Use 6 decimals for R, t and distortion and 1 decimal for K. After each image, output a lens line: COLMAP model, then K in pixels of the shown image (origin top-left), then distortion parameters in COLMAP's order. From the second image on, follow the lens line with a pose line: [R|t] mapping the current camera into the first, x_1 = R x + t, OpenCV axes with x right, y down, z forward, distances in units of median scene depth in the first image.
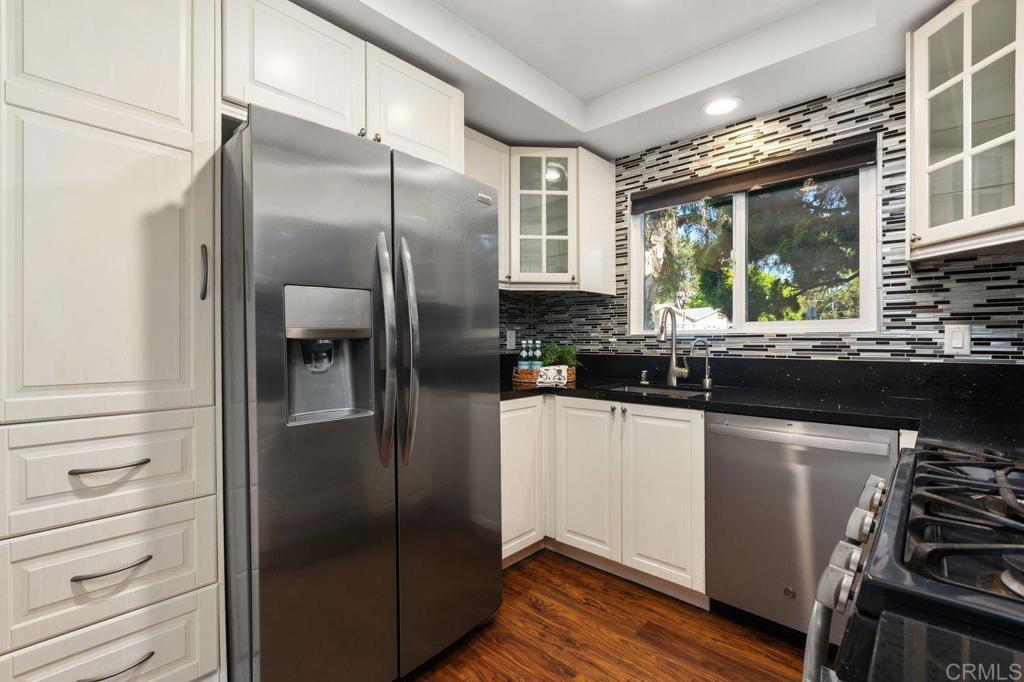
lens RADIAL K [[459.0, 0, 510.7], [0, 459.0, 345.0], [0, 0, 1]] dist [-0.000093, -0.000117]
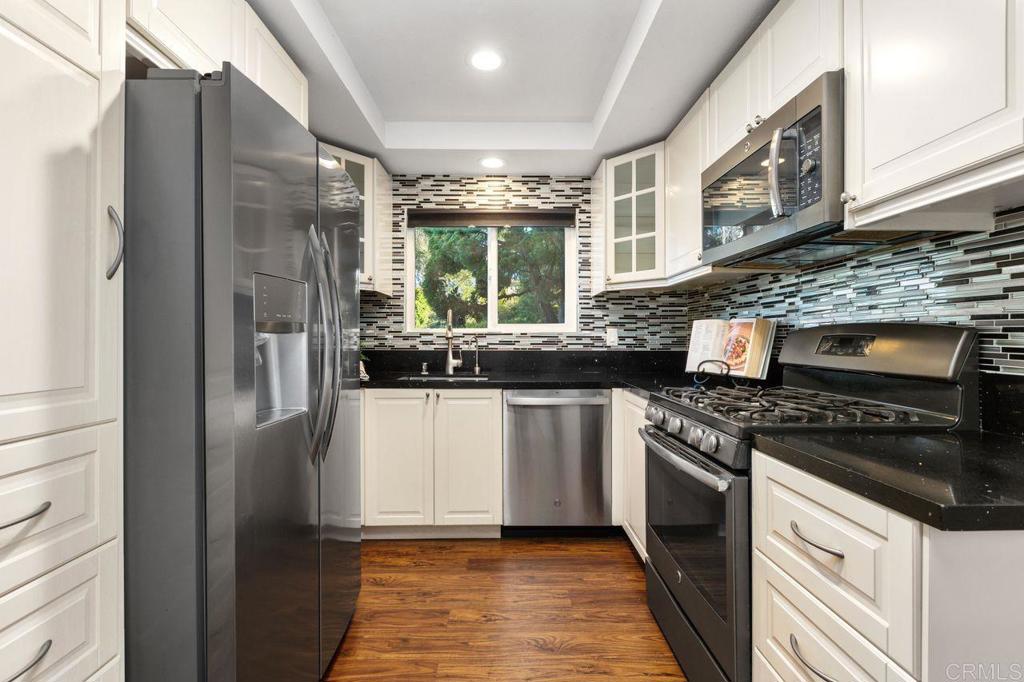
lens RADIAL K [[453.8, 0, 512.8], [0, 453.8, 338.1], [0, 0, 1]] dist [0.000122, -0.000159]
pose [[0.725296, 0.002423, 0.688433, -0.415202], [0.004646, 0.999954, -0.008414, 0.003756], [-0.688422, 0.009301, 0.725251, 0.004112]]
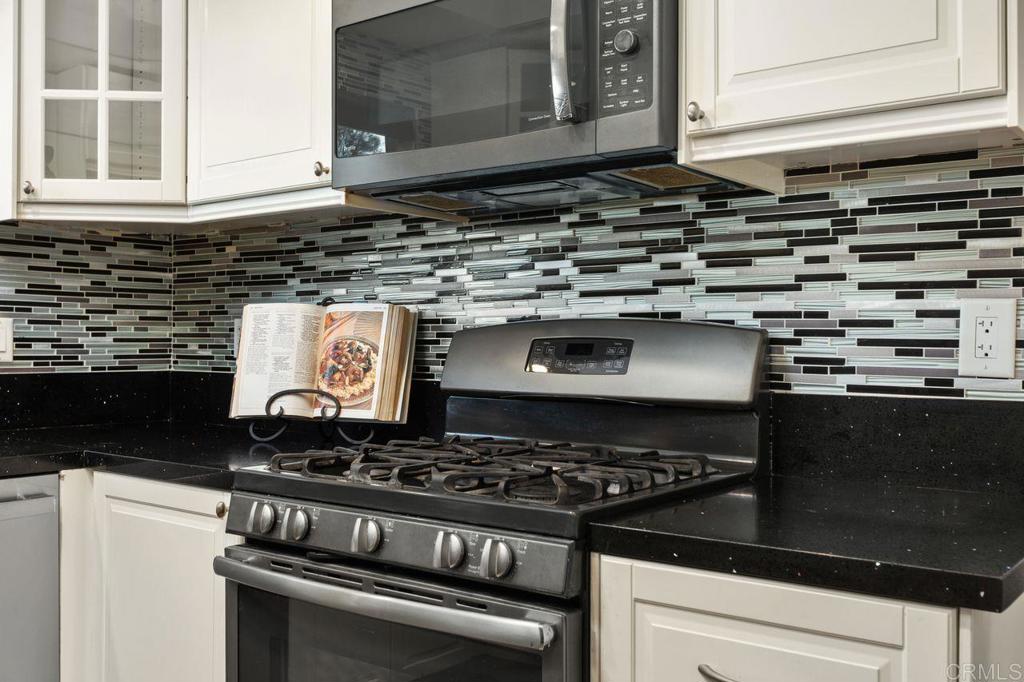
lens RADIAL K [[994.6, 0, 512.0], [0, 994.6, 341.0], [0, 0, 1]] dist [-0.005628, -0.006962]
pose [[-0.075481, 0.004905, 0.997135, -0.456916], [0.006166, 0.999971, -0.004452, 0.001255], [-0.997128, 0.005813, -0.075509, 0.297878]]
